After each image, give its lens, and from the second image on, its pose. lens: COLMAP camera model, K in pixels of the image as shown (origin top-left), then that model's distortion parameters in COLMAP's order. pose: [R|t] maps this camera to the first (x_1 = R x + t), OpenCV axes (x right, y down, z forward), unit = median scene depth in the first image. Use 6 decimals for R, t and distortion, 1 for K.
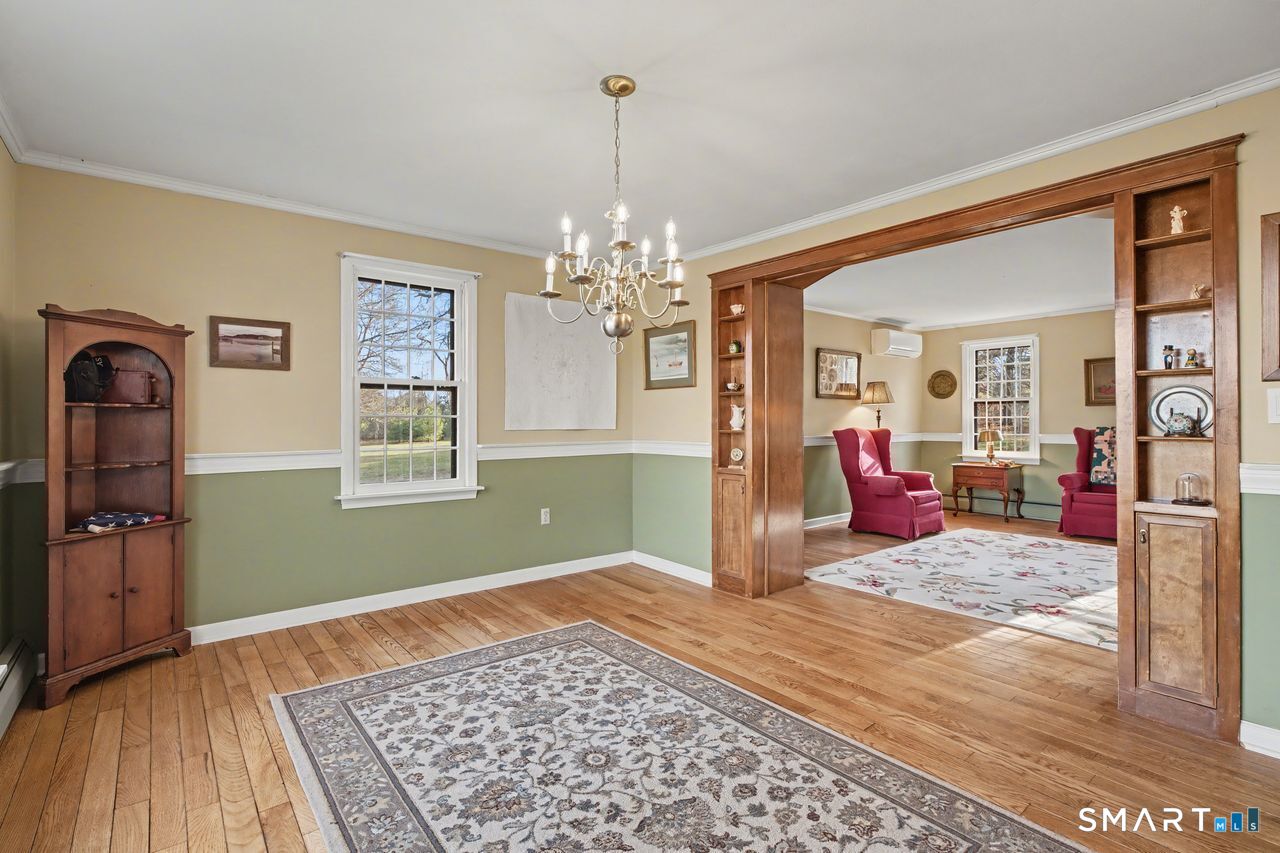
lens RADIAL K [[602.4, 0, 639.5], [0, 602.4, 424.9], [0, 0, 1]] dist [-0.010335, -0.000567]
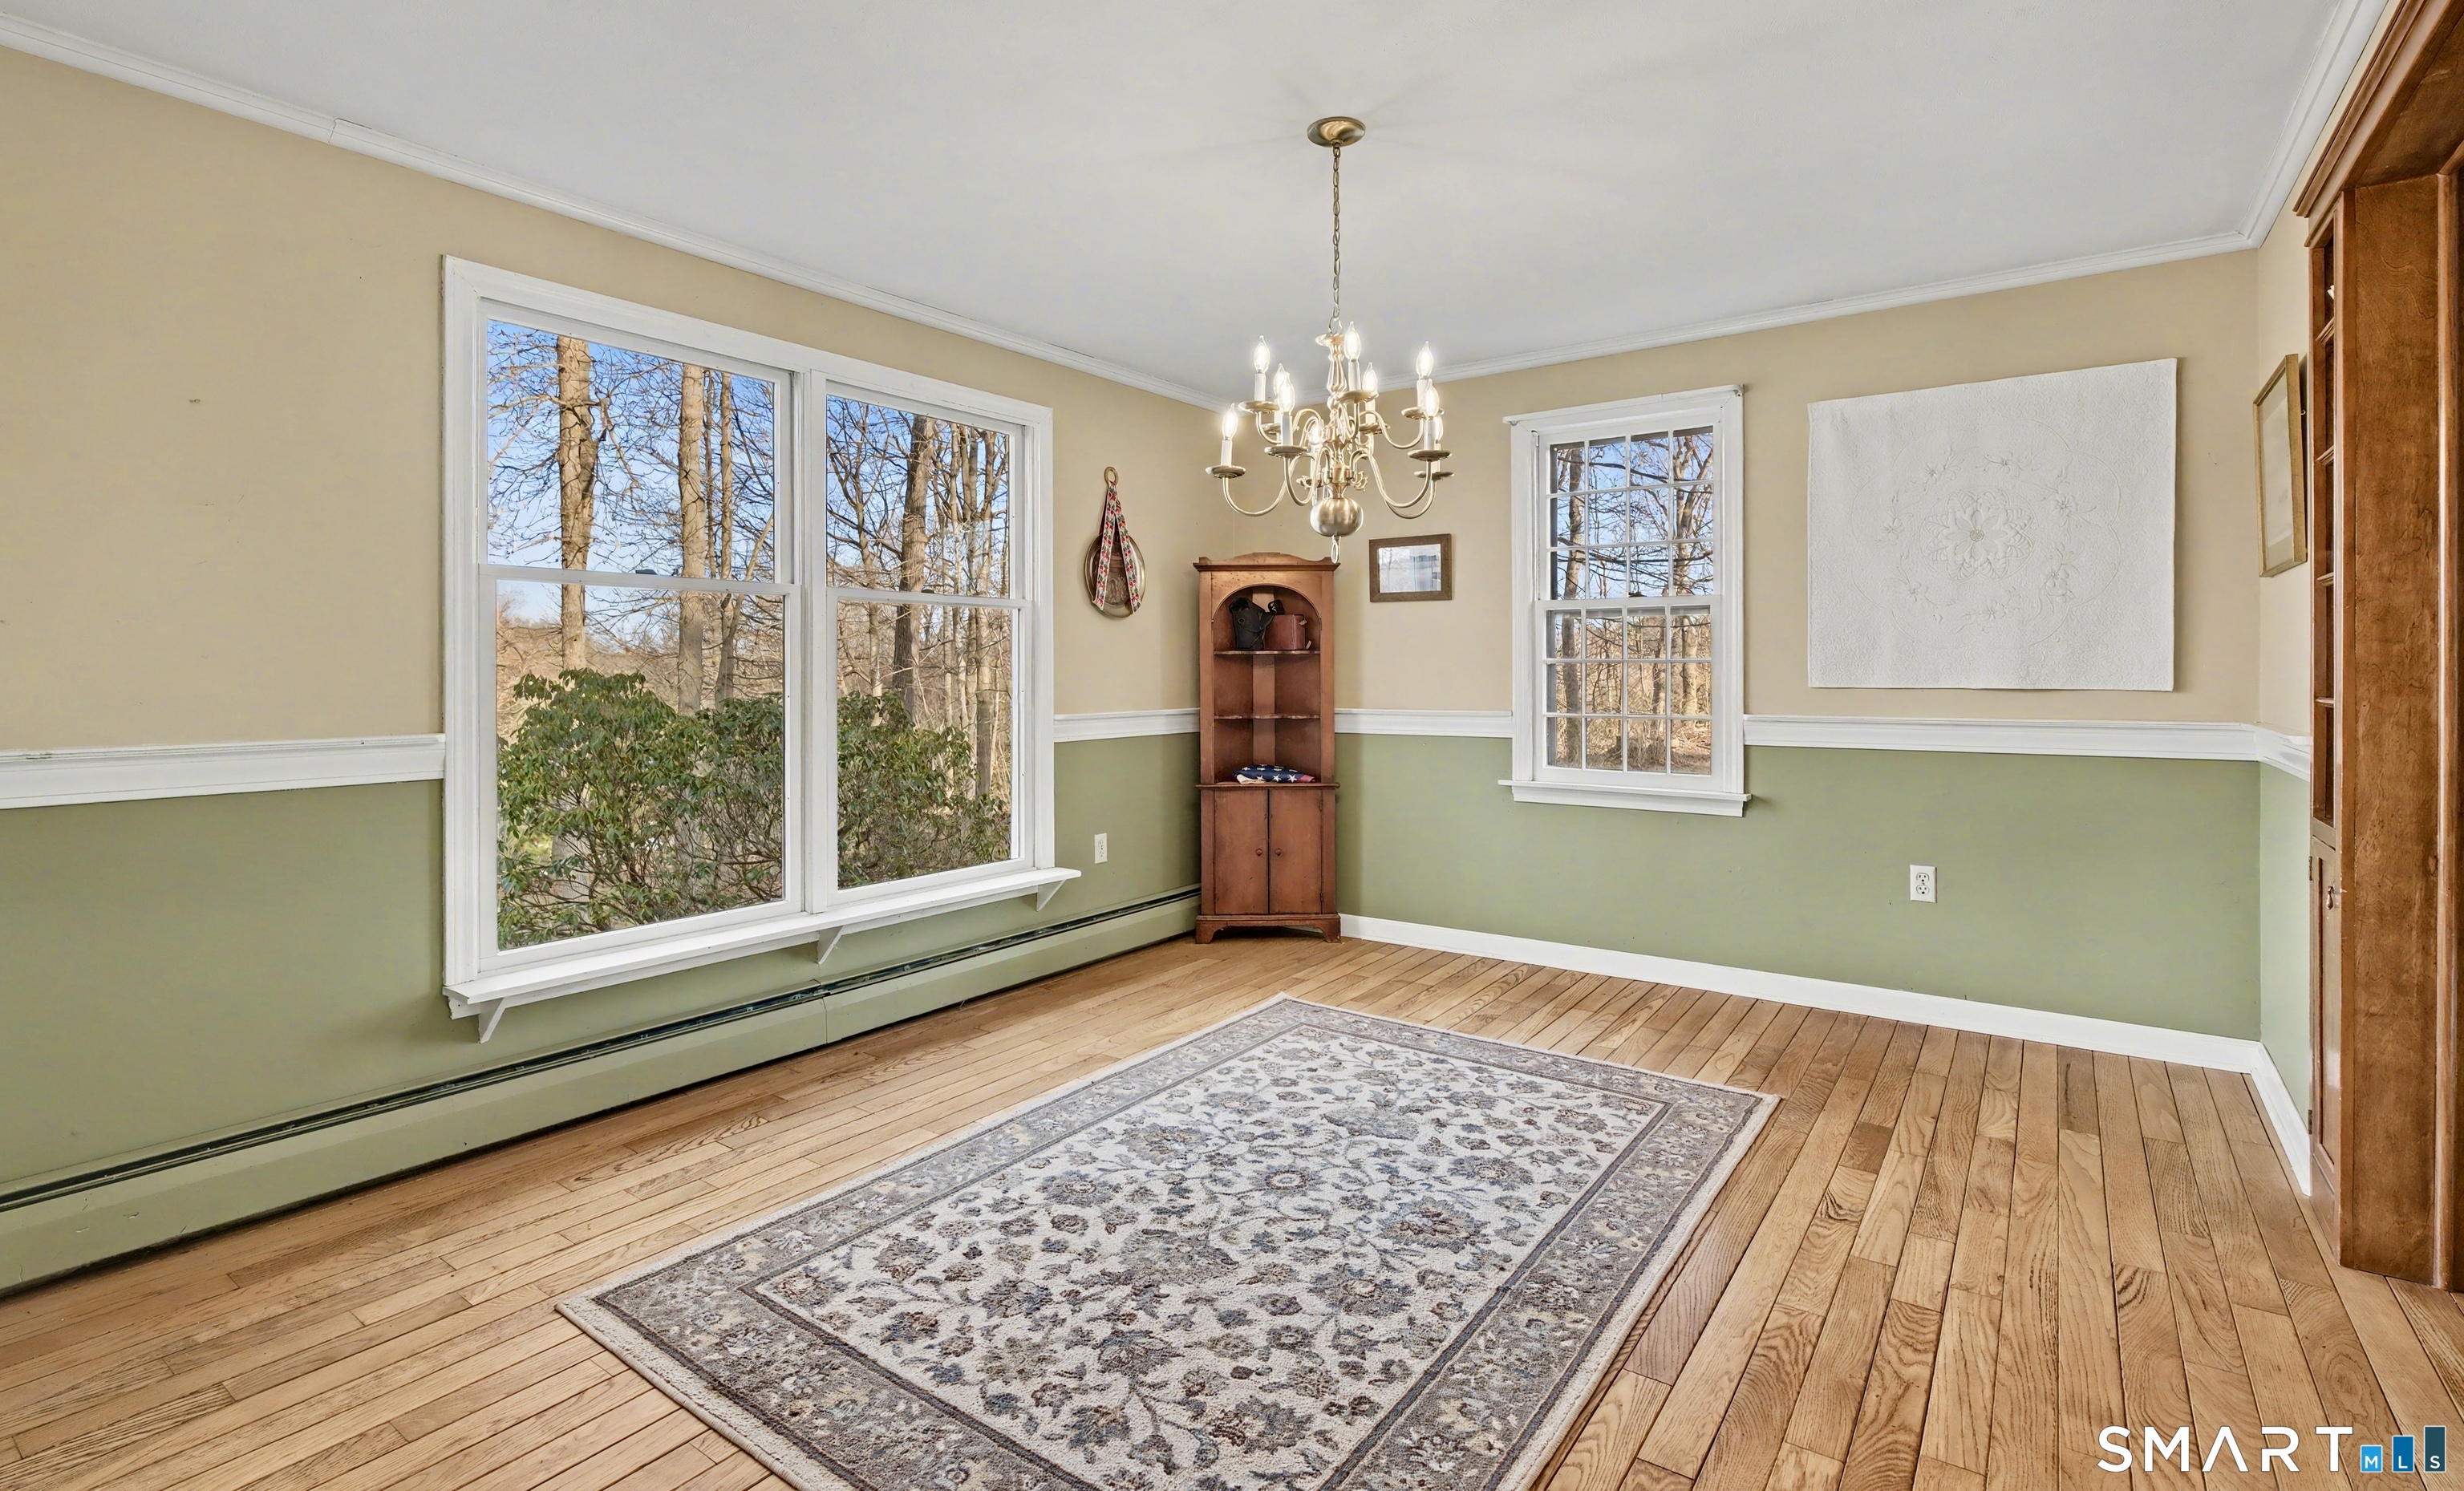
lens RADIAL K [[1141.8, 0, 1189.8], [0, 1141.8, 662.0], [0, 0, 1]] dist [-0.012494, -0.000653]
pose [[0.242847, -0.004596, -0.970054, 0.908886], [-0.003116, 0.999980, -0.005518, -0.008116], [0.970060, 0.004362, 0.242828, 0.473233]]
